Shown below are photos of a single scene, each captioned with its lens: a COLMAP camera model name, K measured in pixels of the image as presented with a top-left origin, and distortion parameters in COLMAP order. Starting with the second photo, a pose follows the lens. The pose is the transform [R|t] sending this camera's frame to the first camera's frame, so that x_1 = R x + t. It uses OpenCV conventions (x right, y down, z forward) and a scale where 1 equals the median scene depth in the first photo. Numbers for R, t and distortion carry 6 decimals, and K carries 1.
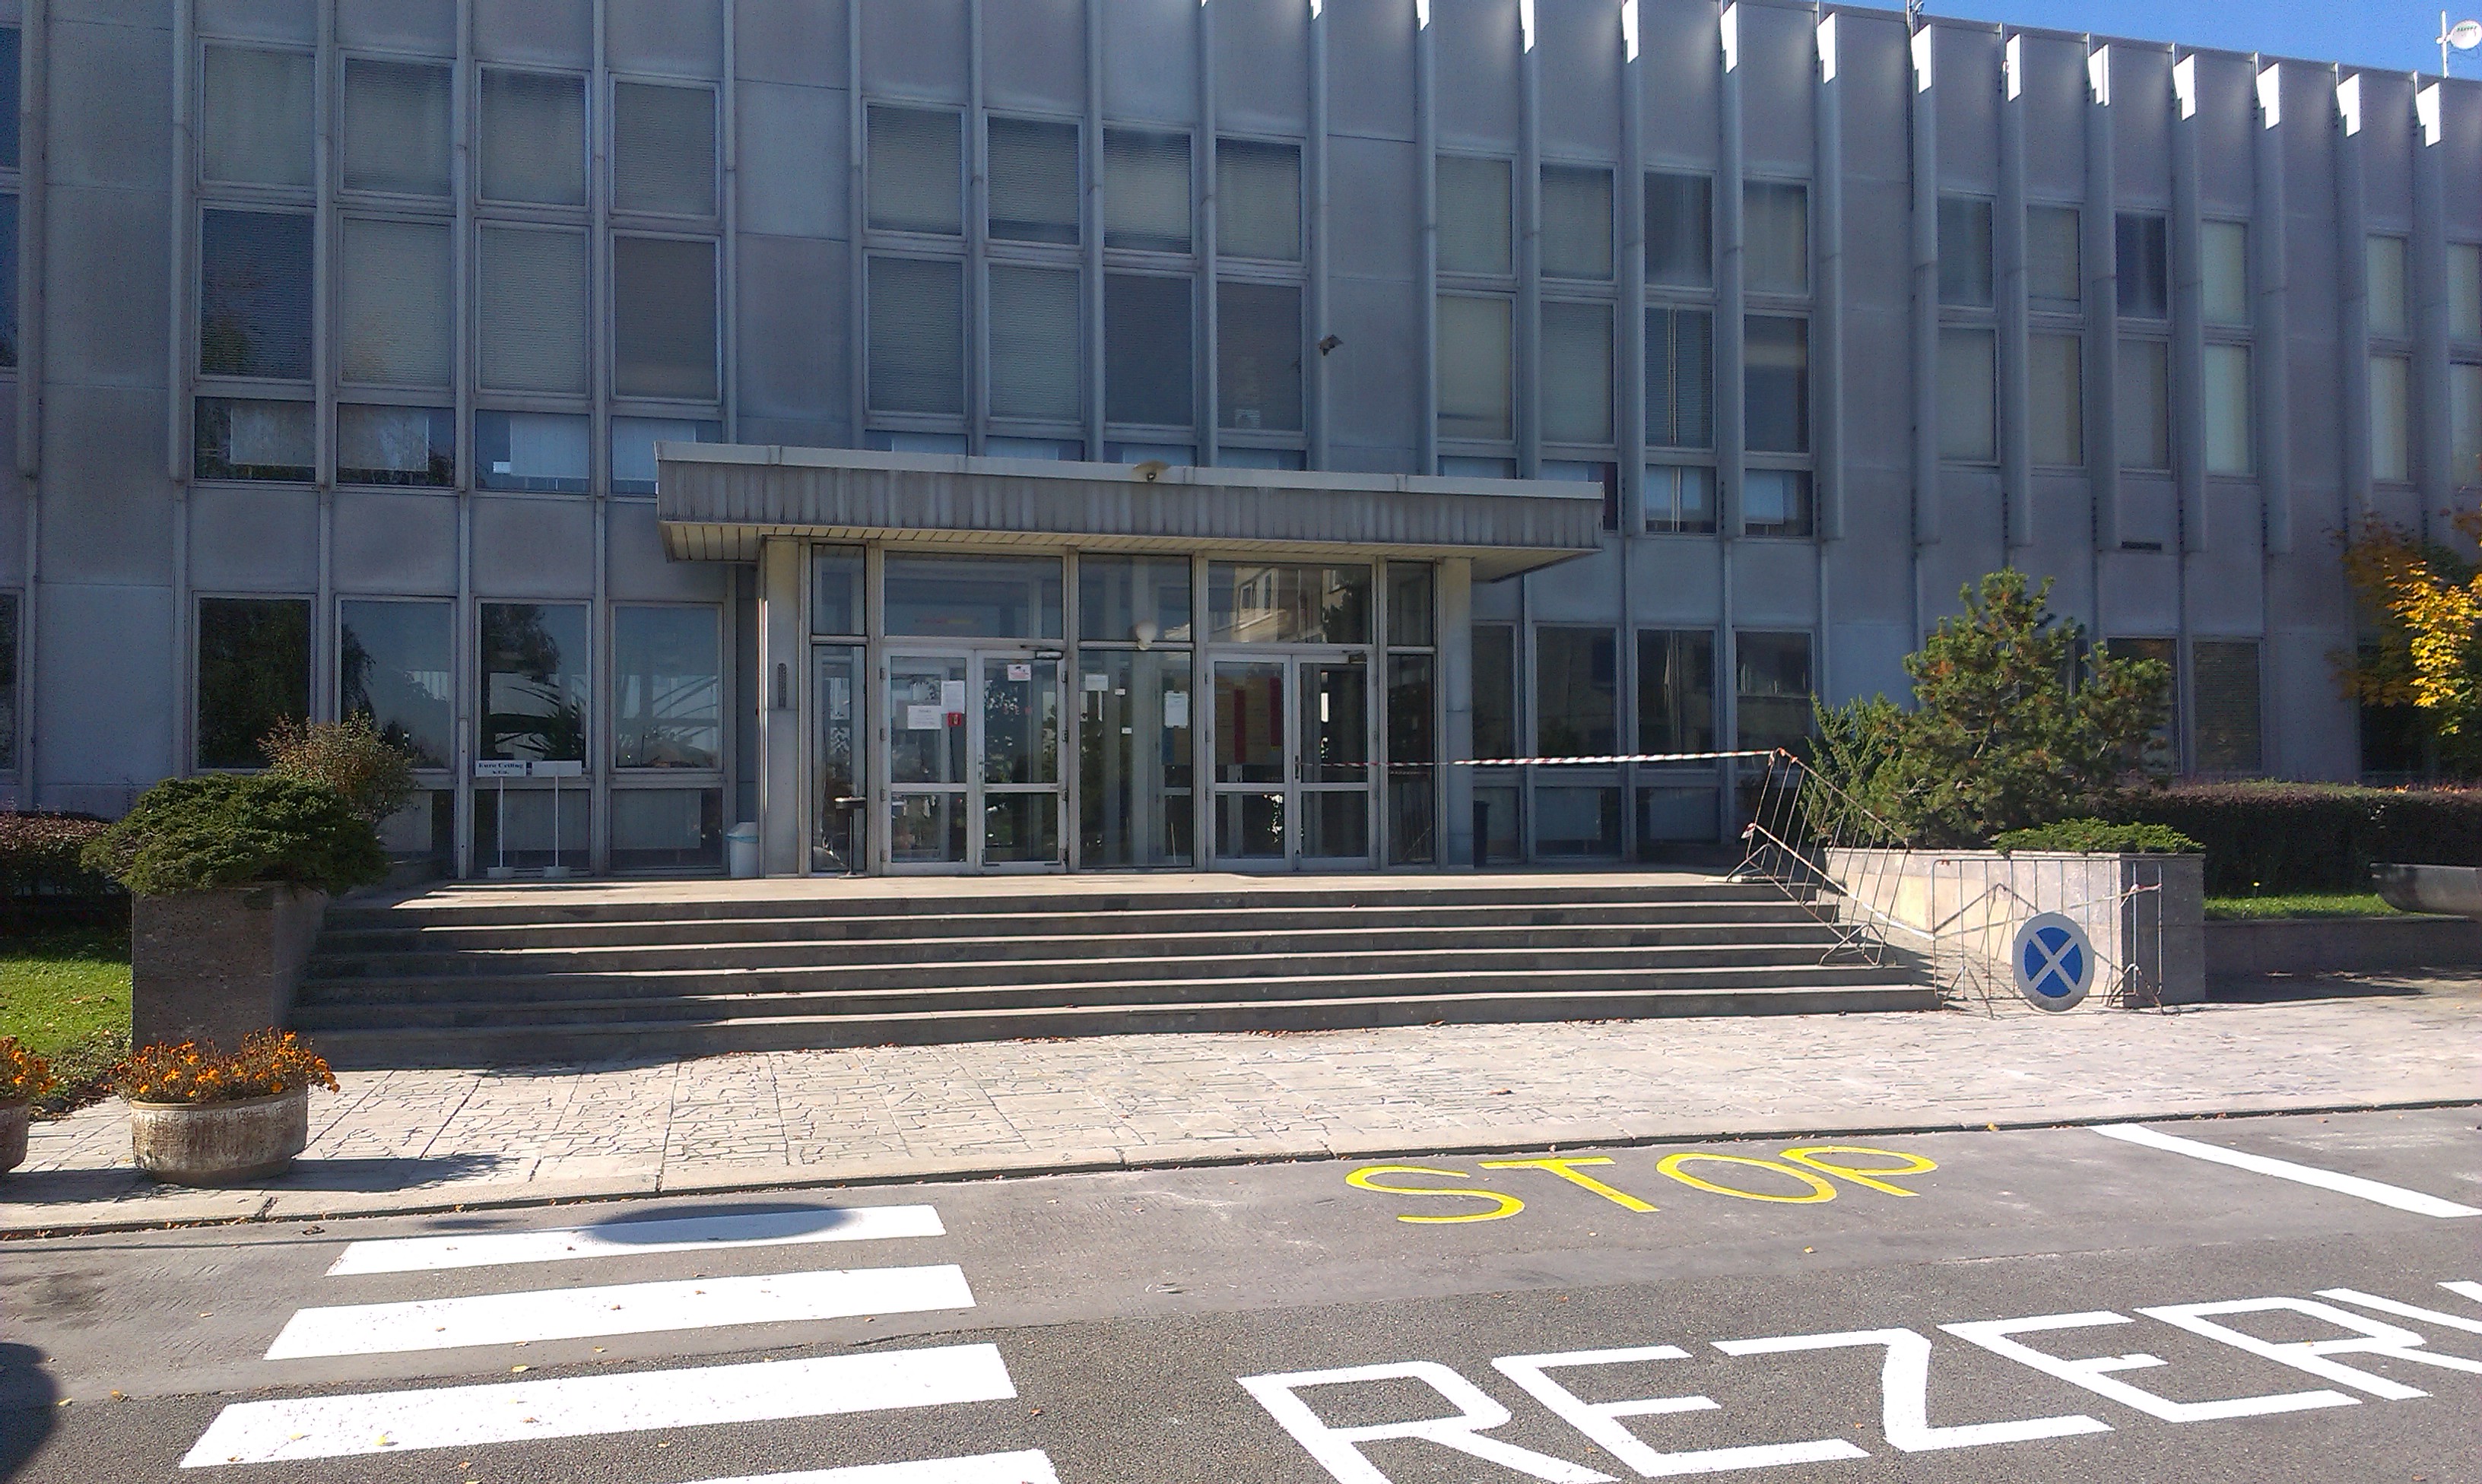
lens RADIAL K [[2000.3, 0, 1241.0], [0, 2000.3, 742.0], [0, 0, 1]] dist [0.111911, -0.180289]
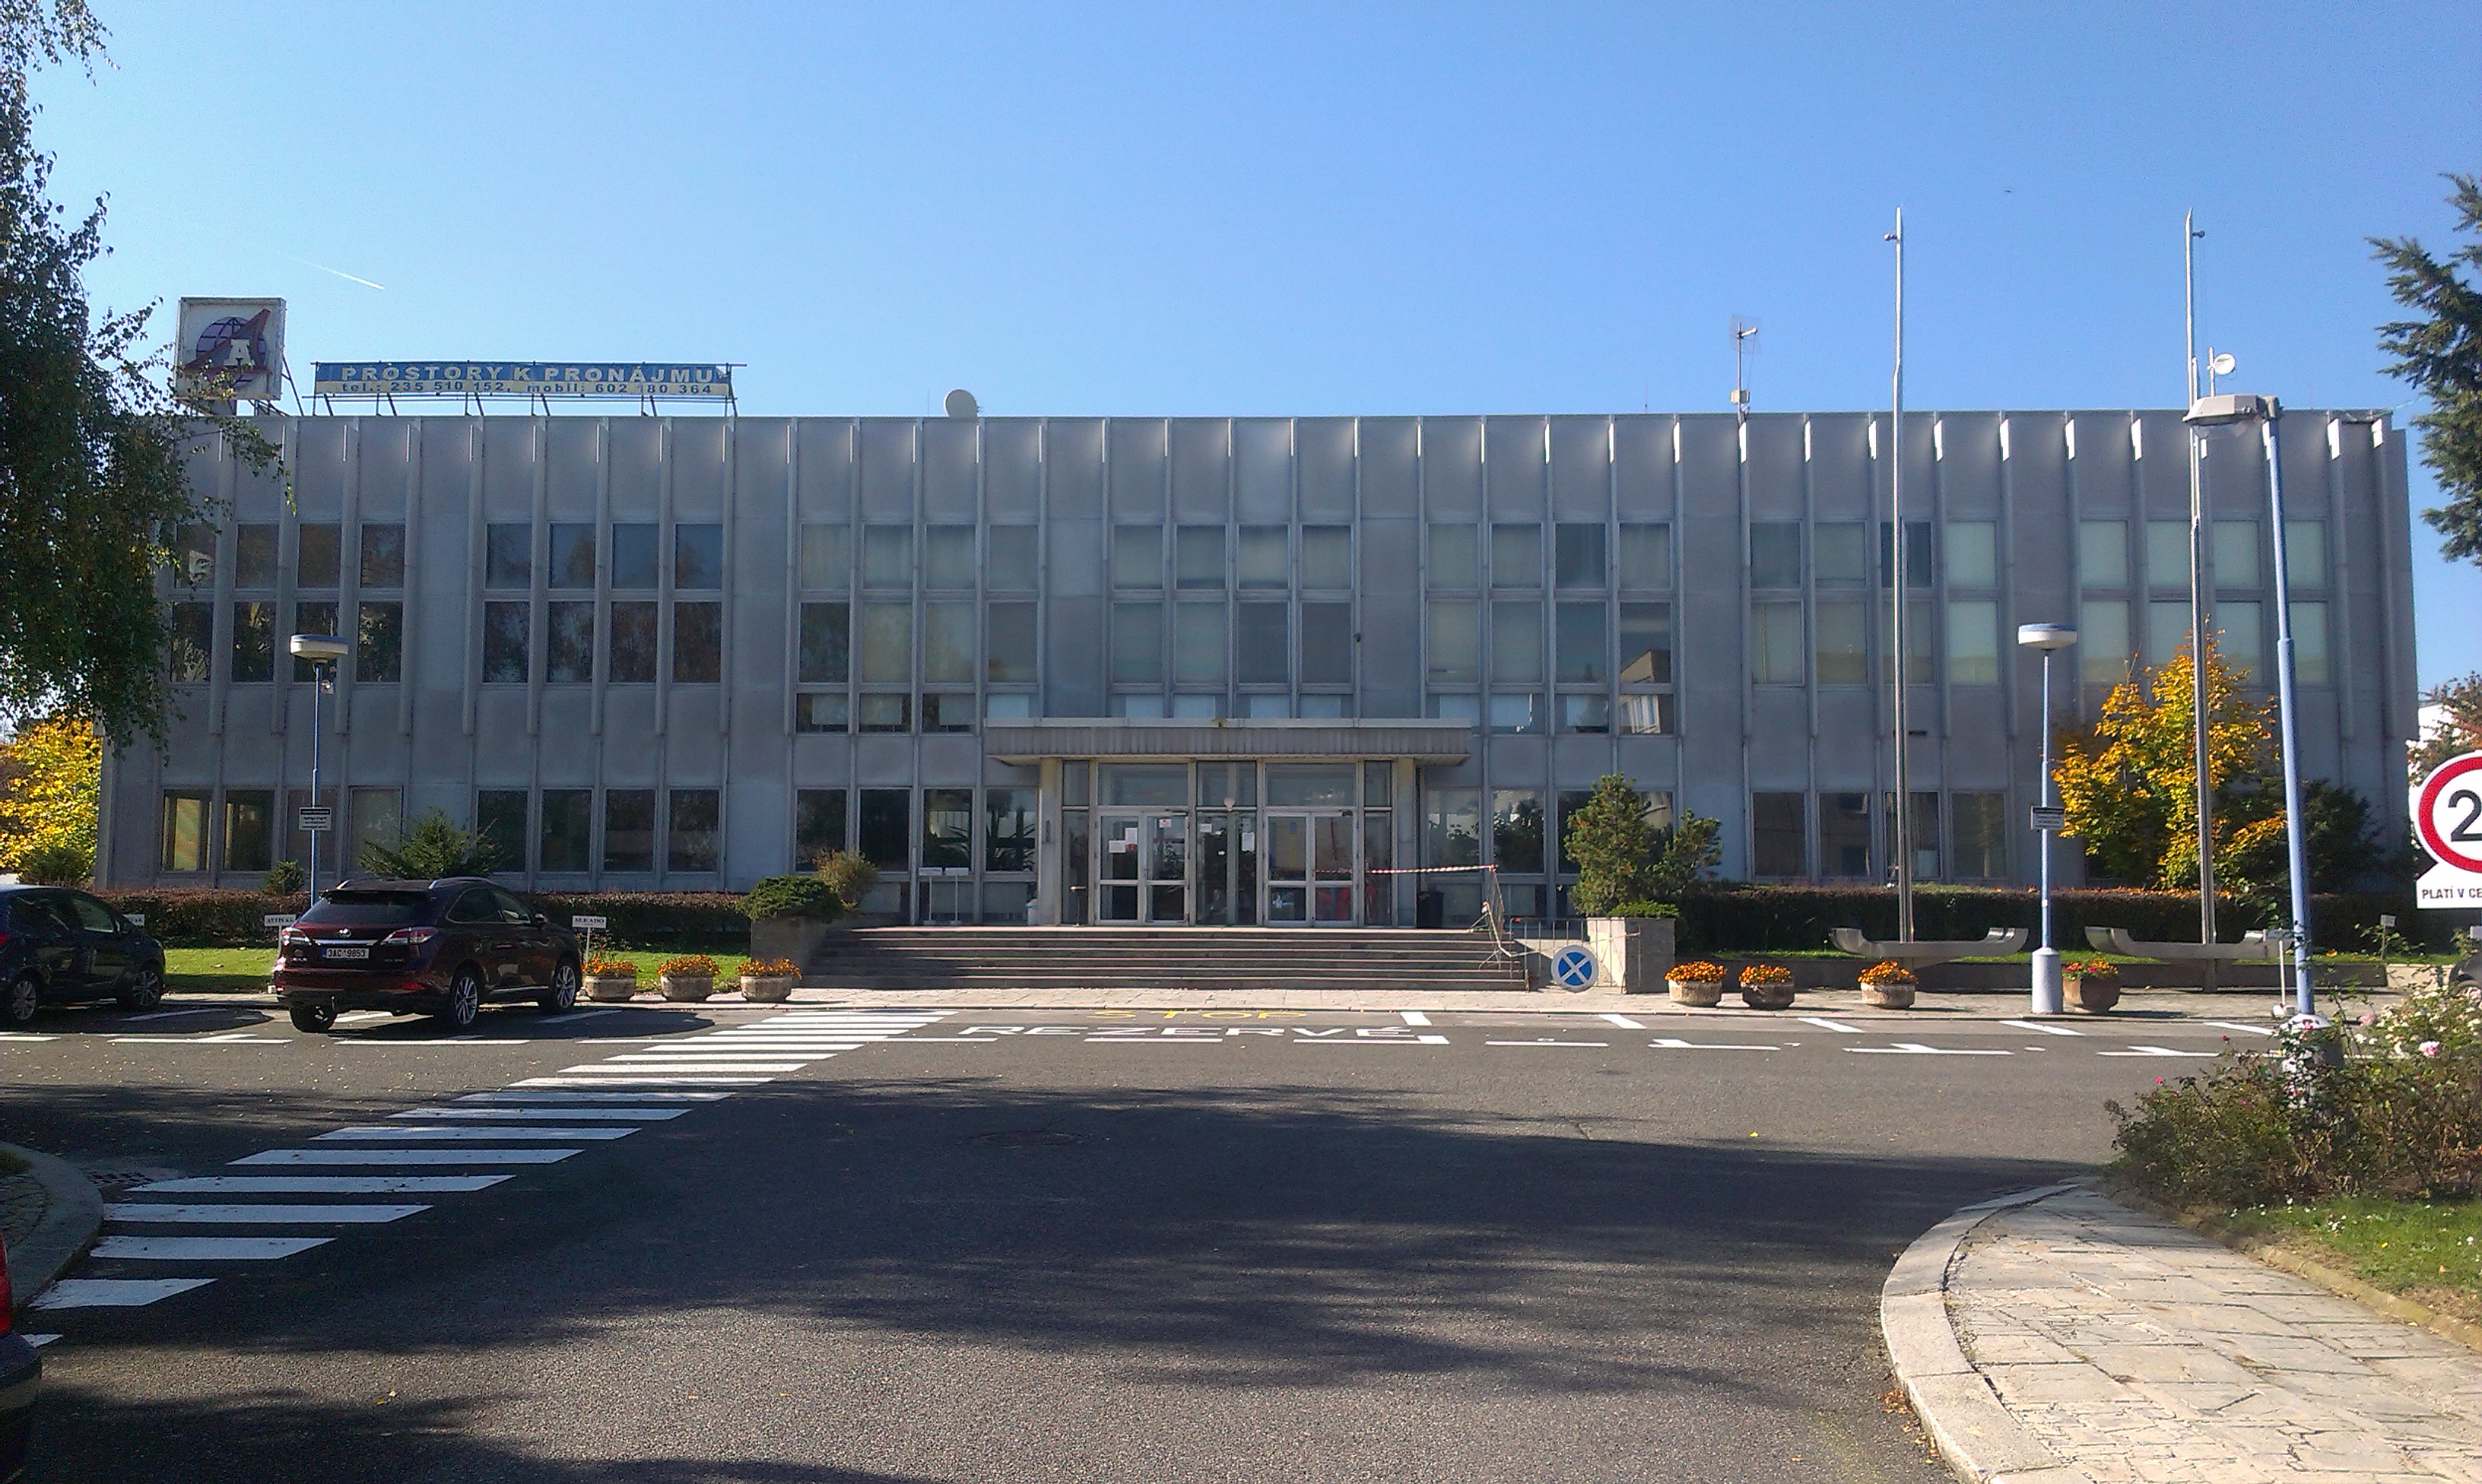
lens RADIAL K [[2000.3, 0, 1241.0], [0, 2000.3, 742.0], [0, 0, 1]] dist [0.111911, -0.180289]
pose [[0.956409, -0.015267, -0.291631, 0.514776], [0.001296, 0.998845, -0.048041, -0.019401], [0.292027, 0.045569, 0.955324, -0.823441]]
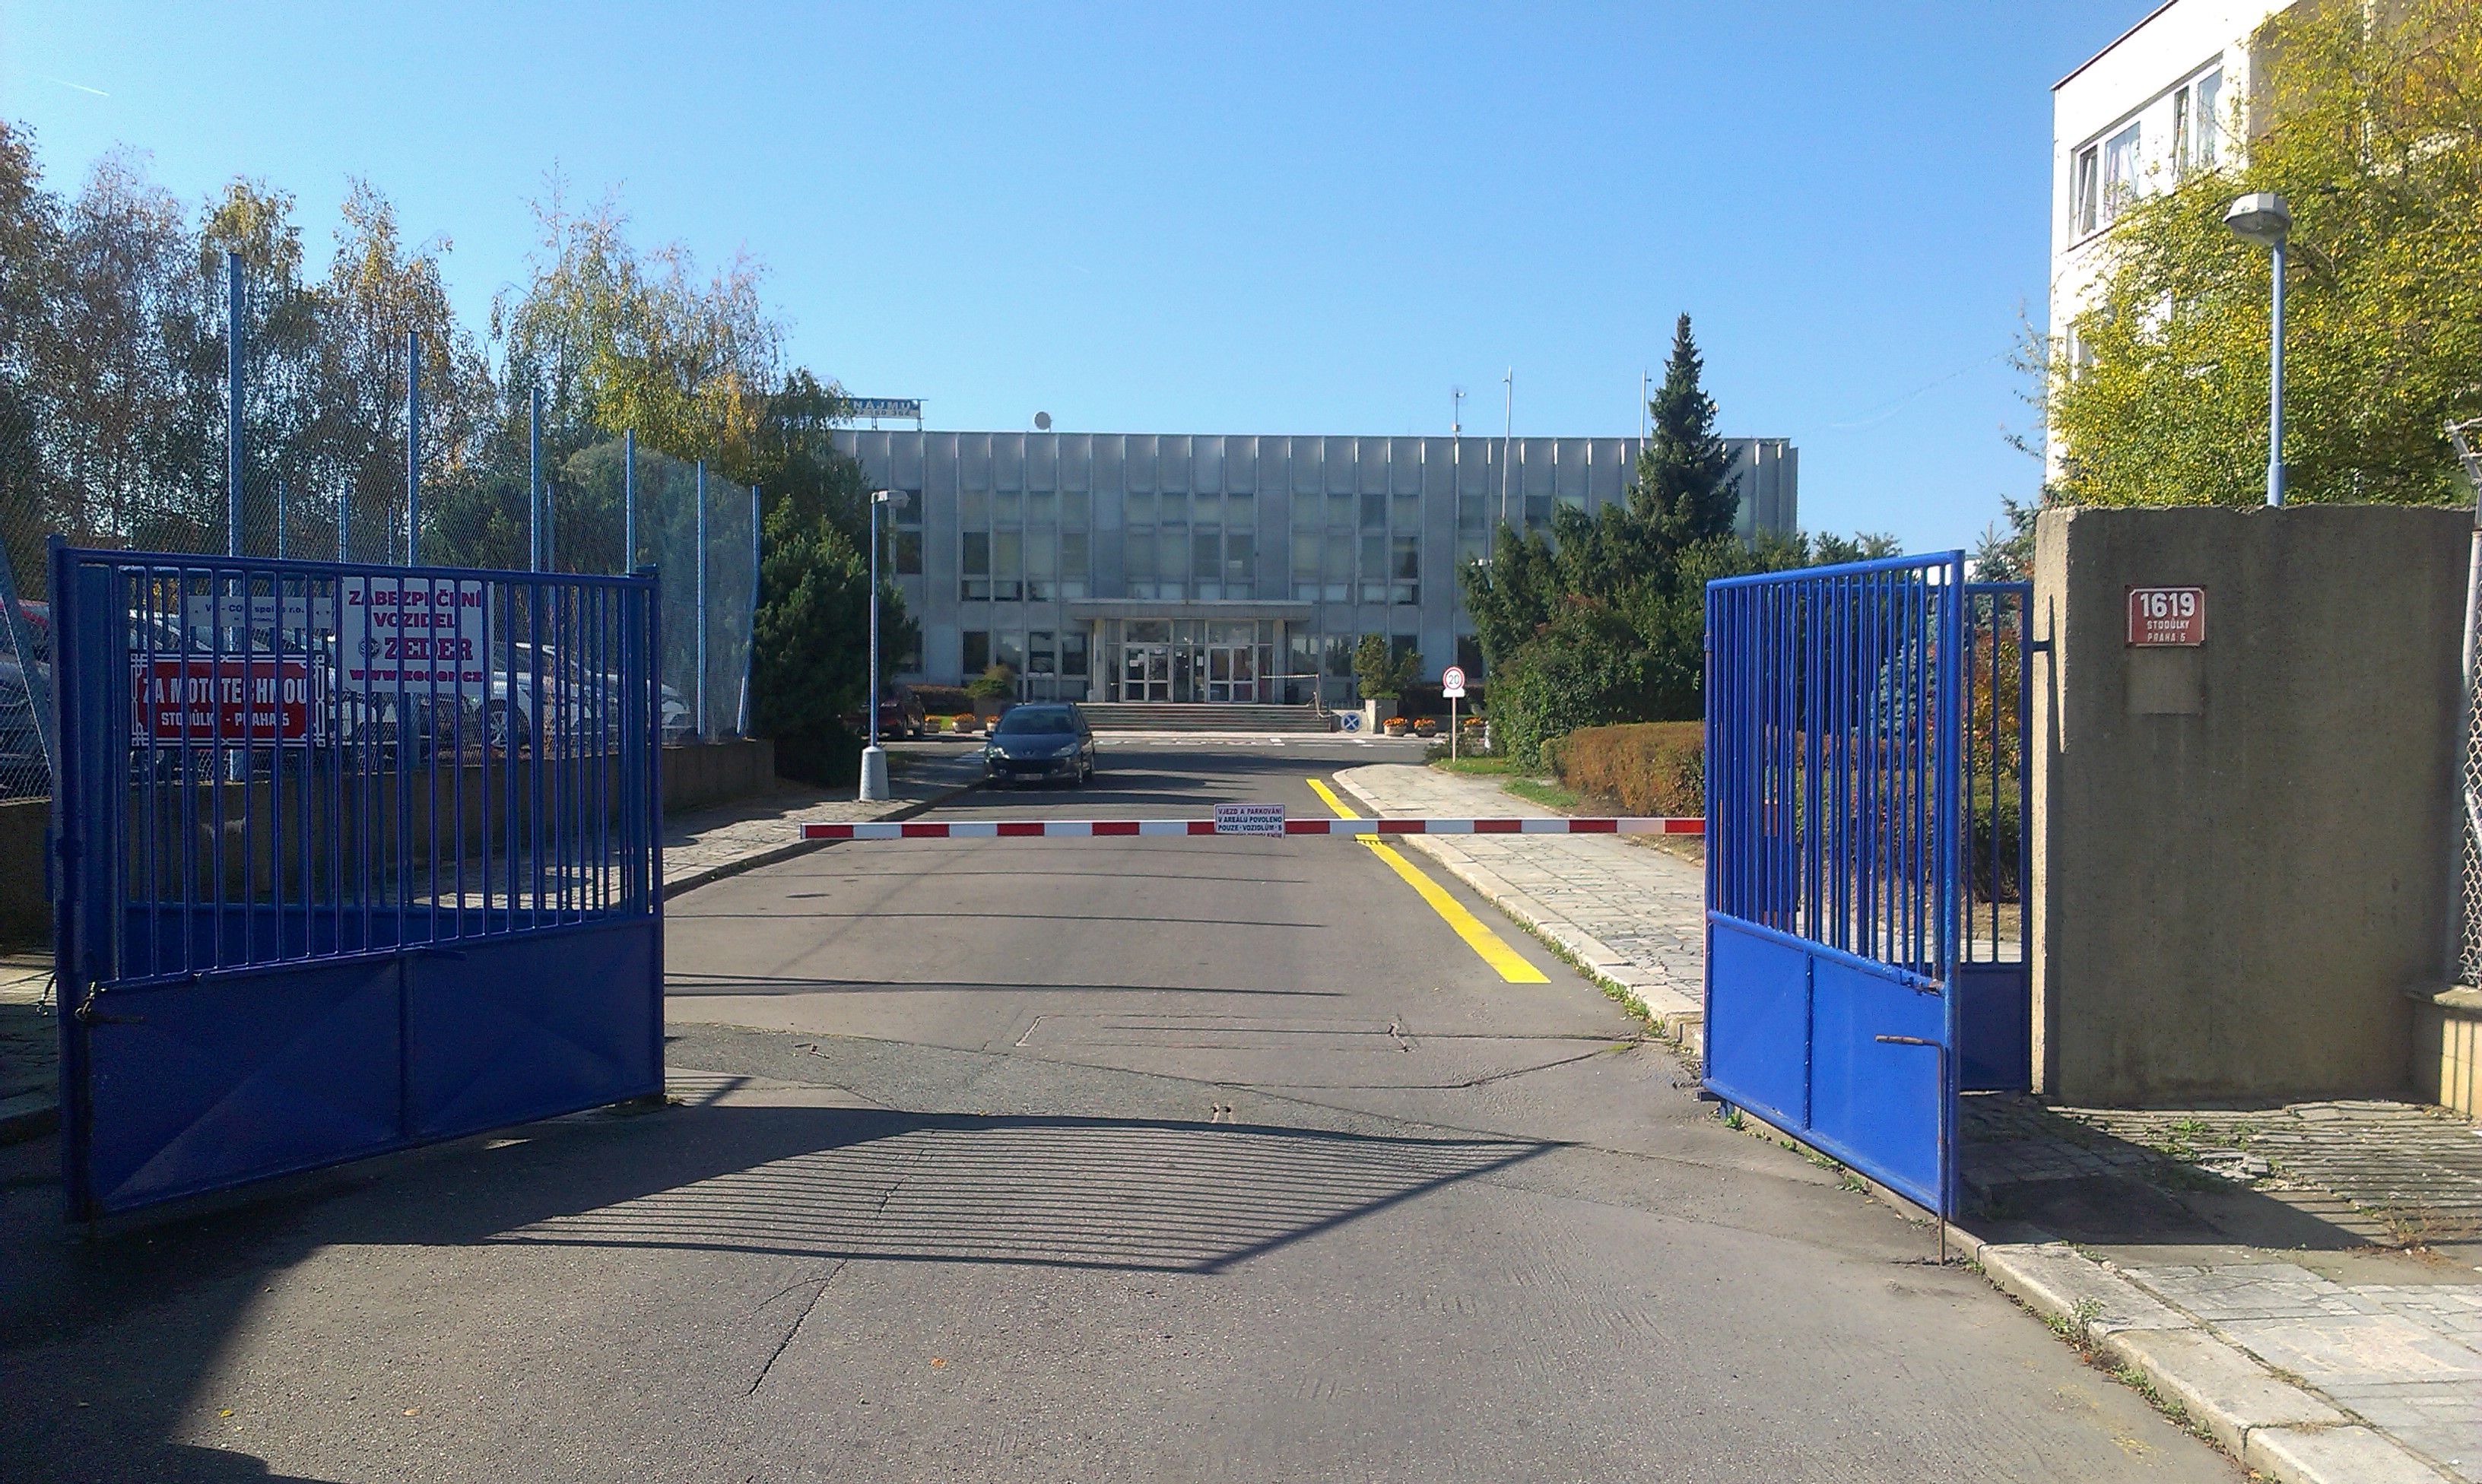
lens RADIAL K [[2000.3, 0, 1241.0], [0, 2000.3, 742.0], [0, 0, 1]] dist [0.111911, -0.180289]
pose [[0.968257, 0.019062, -0.249228, 0.978649], [-0.003785, 0.998091, 0.061636, -0.095948], [0.249928, -0.058737, 0.966481, -2.619309]]
